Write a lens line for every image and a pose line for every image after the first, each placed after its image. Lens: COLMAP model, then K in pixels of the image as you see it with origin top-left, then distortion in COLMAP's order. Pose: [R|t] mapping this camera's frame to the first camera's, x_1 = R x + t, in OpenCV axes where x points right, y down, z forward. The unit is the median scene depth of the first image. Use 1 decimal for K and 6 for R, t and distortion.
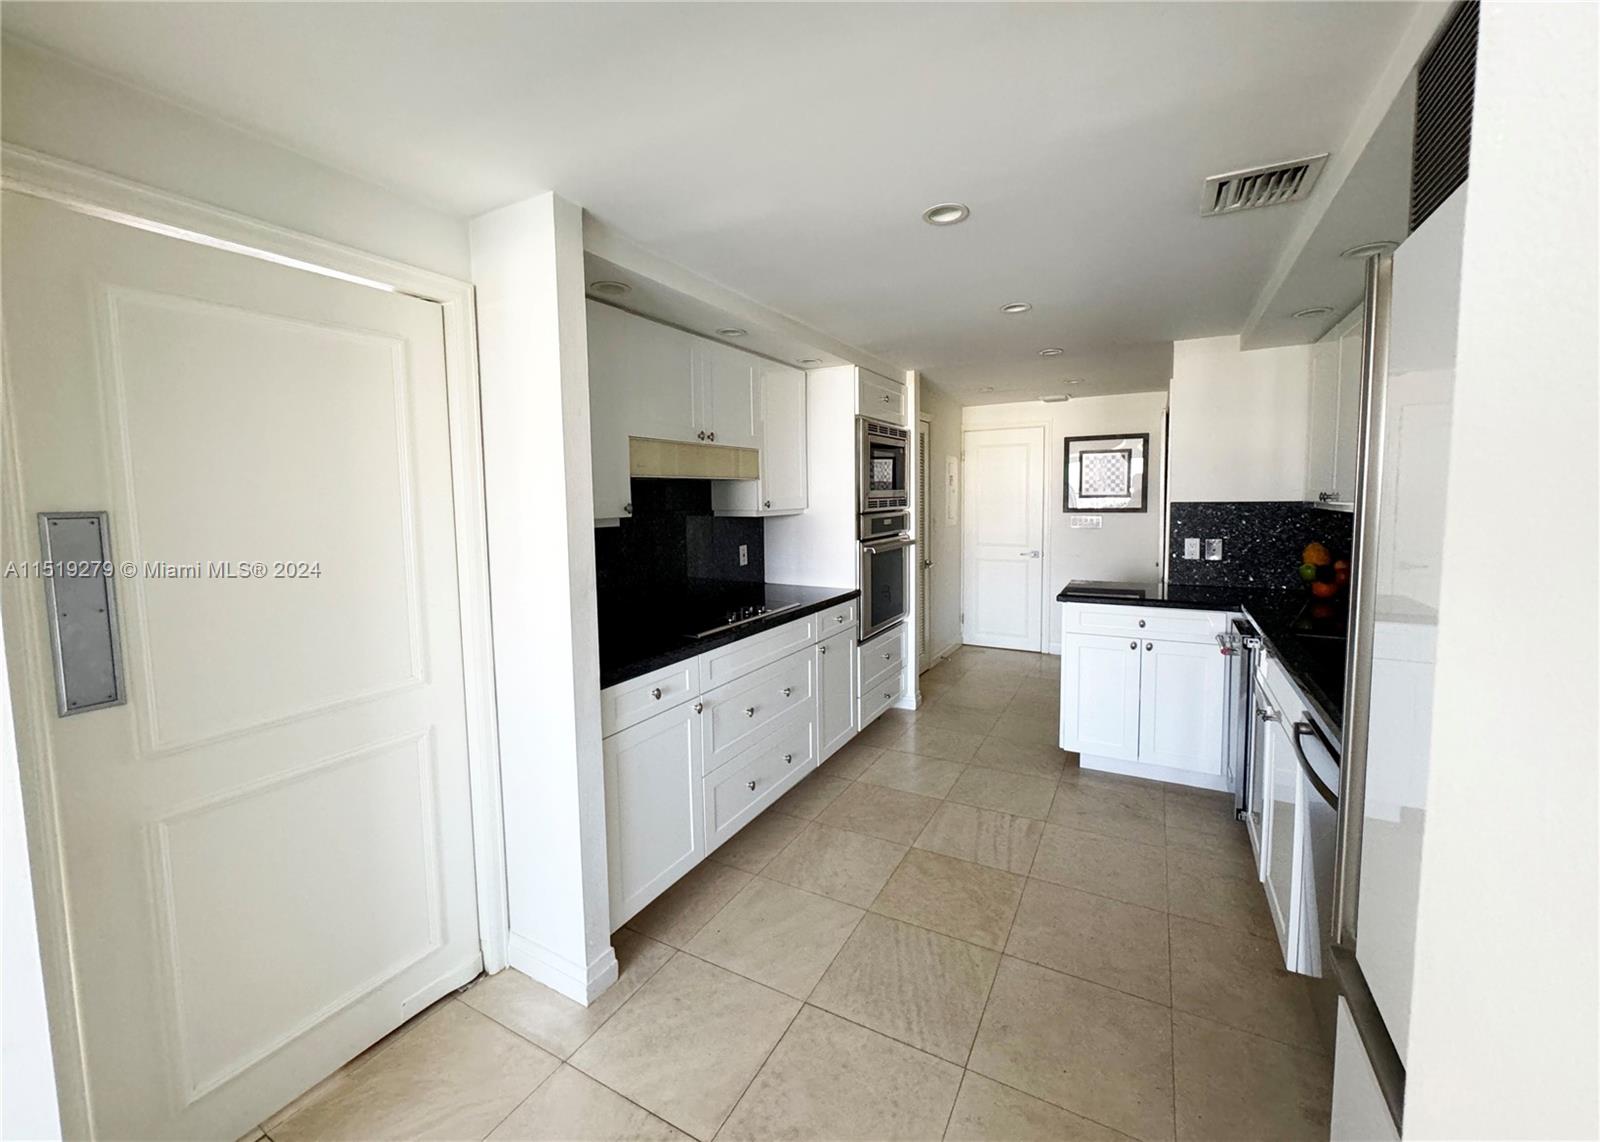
lens RADIAL K [[639.7, 0, 800.3], [0, 639.7, 554.9], [0, 0, 1]] dist [-0.012115, 0.000078]
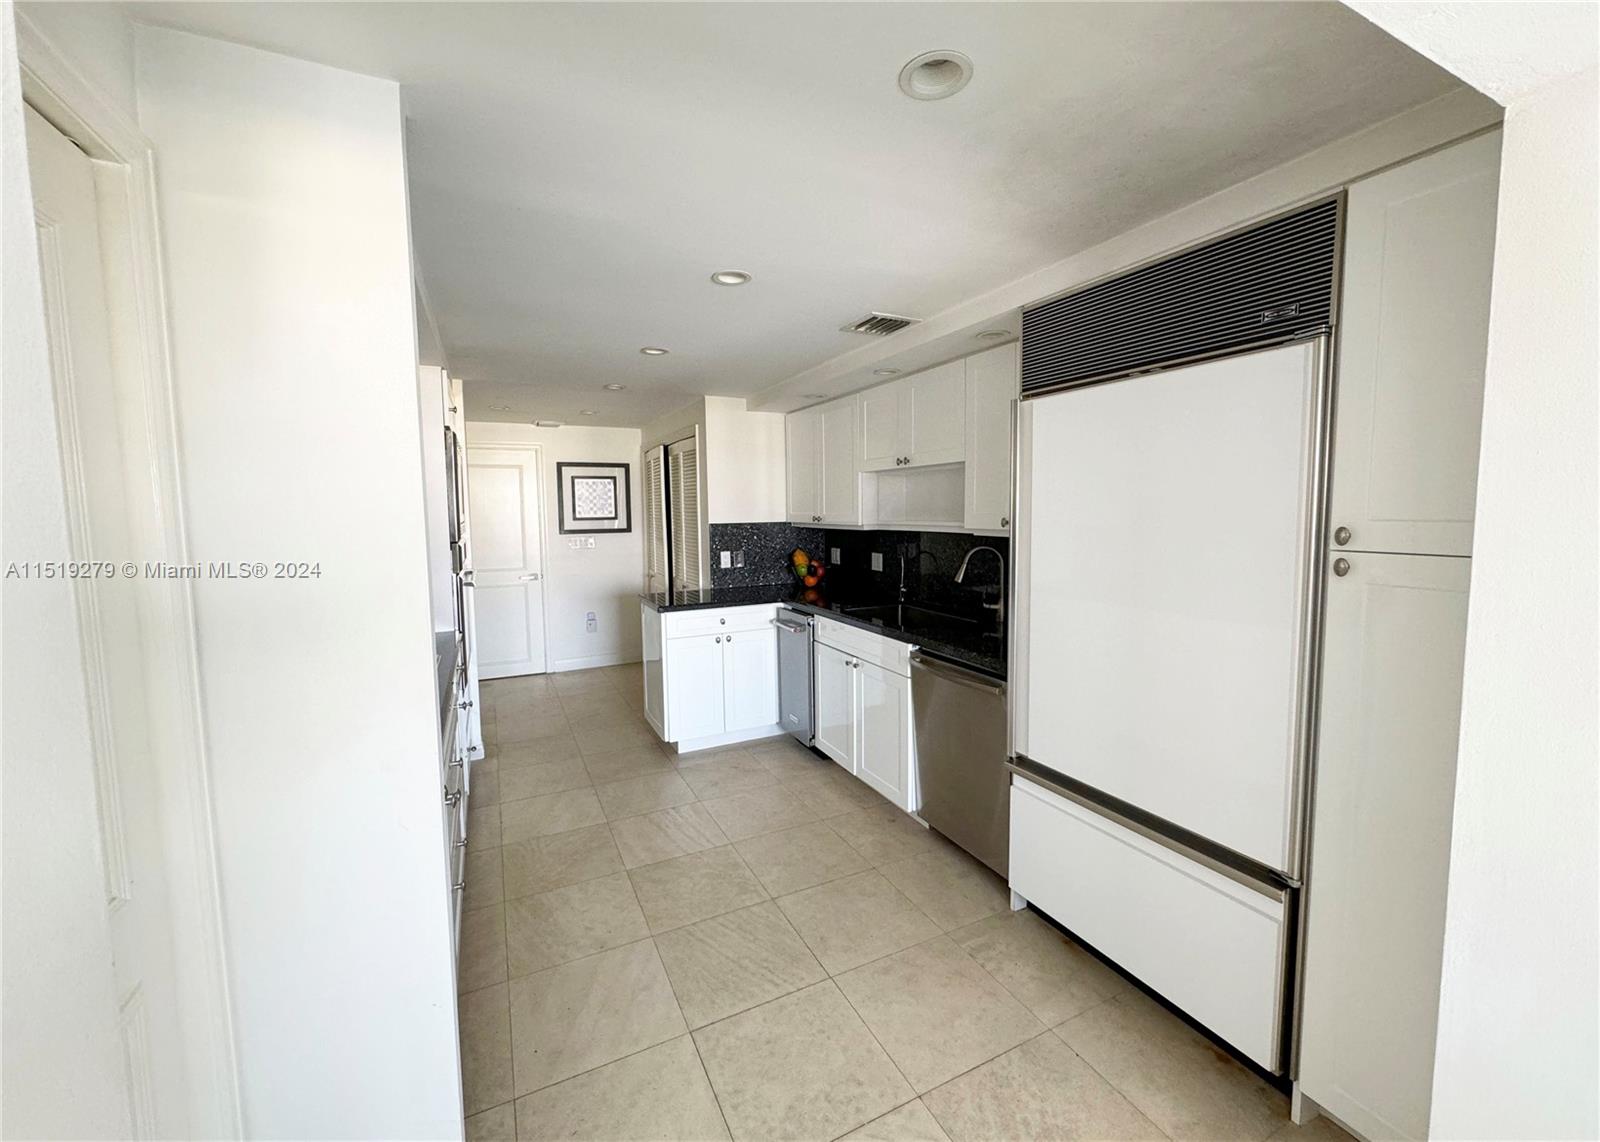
lens RADIAL K [[639.7, 0, 804.1], [0, 639.7, 566.9], [0, 0, 1]] dist [-0.012115, 0.000078]
pose [[0.562059, -0.068056, 0.824292, -0.375365], [0.078005, 0.996529, 0.029087, -0.021128], [-0.823410, 0.047950, 0.565417, 0.144842]]
